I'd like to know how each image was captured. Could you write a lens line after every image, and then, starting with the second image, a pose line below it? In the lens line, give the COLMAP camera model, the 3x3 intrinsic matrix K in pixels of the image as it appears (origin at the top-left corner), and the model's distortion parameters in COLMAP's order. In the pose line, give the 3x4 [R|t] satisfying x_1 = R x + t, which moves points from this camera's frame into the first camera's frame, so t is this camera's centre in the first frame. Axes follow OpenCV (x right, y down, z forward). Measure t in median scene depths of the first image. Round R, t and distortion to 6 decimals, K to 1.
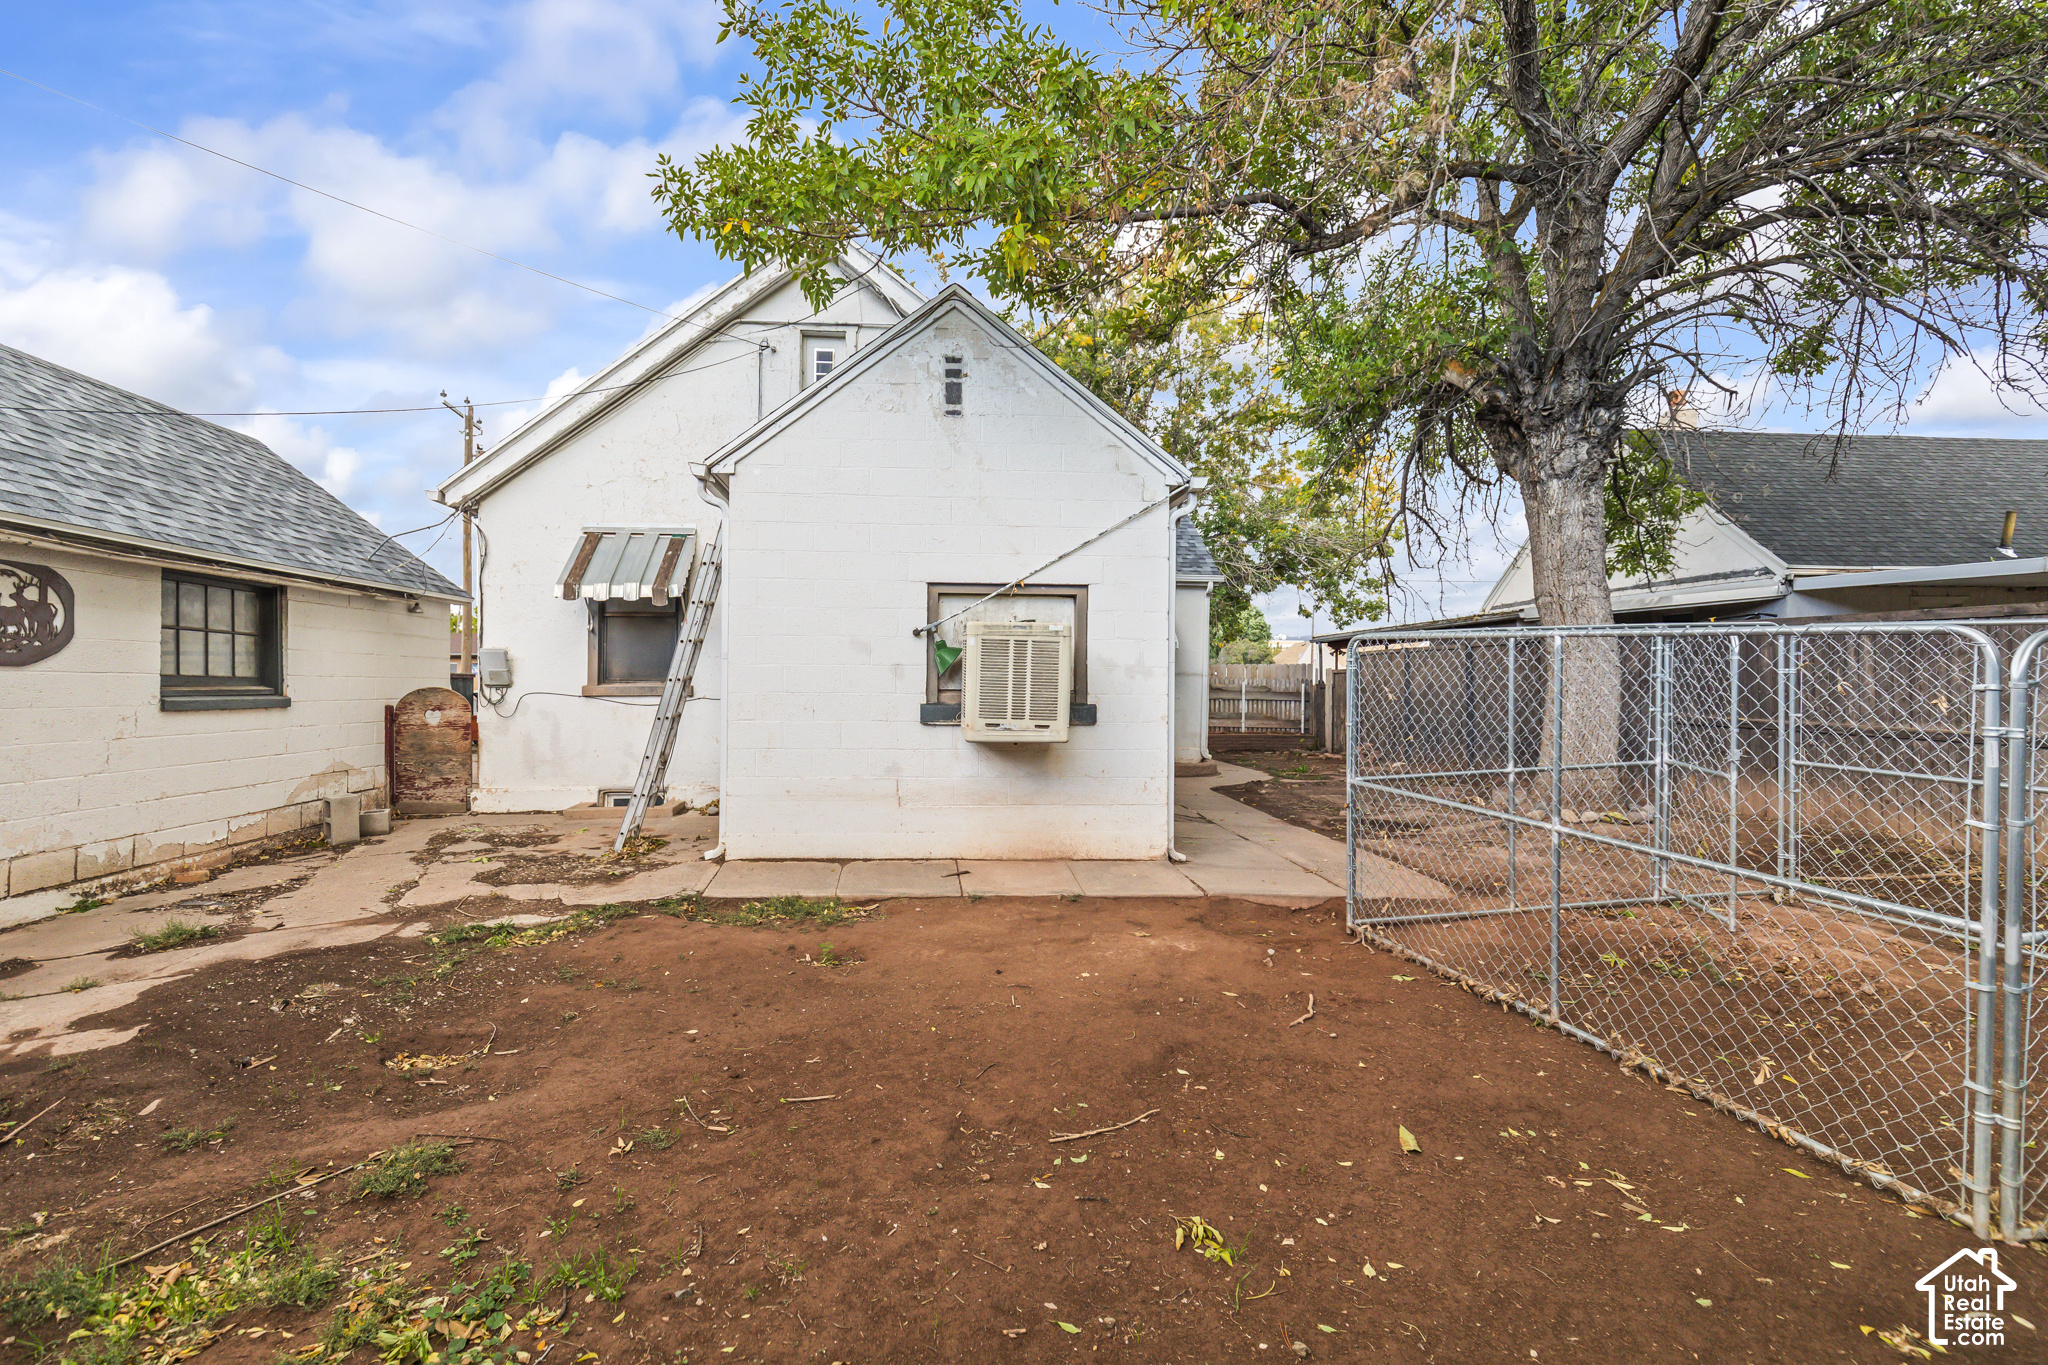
lens RADIAL K [[910.5, 0, 993.2], [0, 910.5, 689.2], [0, 0, 1]] dist [-0.000619, -0.000892]
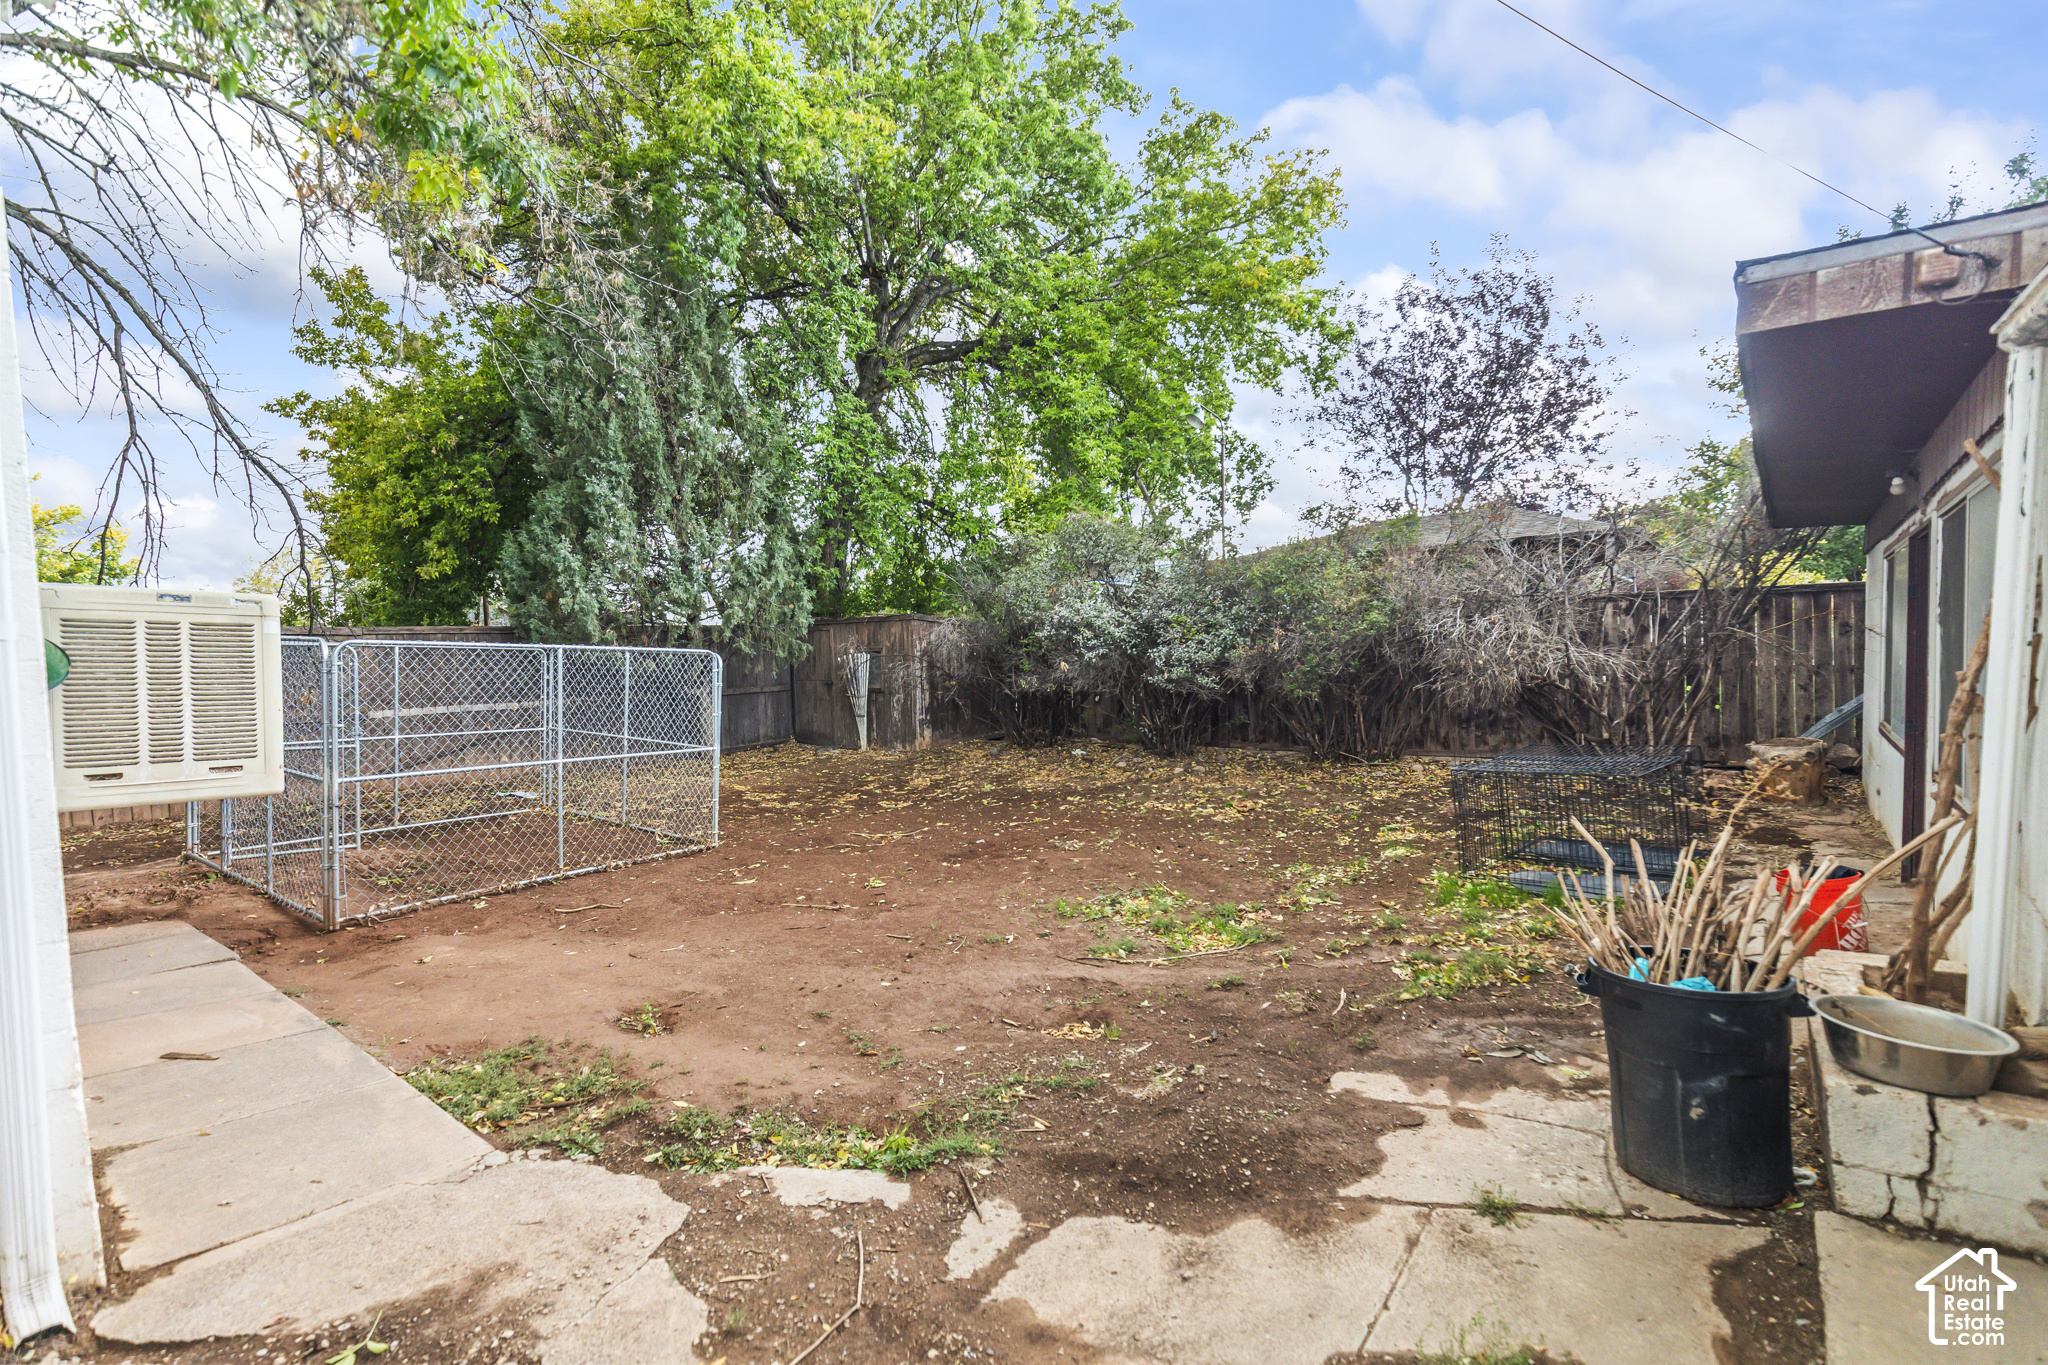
lens RADIAL K [[911.6, 0, 1023.3], [0, 911.6, 718.5], [0, 0, 1]] dist [-0.000296, -0.000115]
pose [[-0.728973, -0.024007, 0.684121, -1.322547], [0.009173, 0.998953, 0.044830, -0.005066], [-0.684481, 0.038955, -0.727989, 1.832727]]
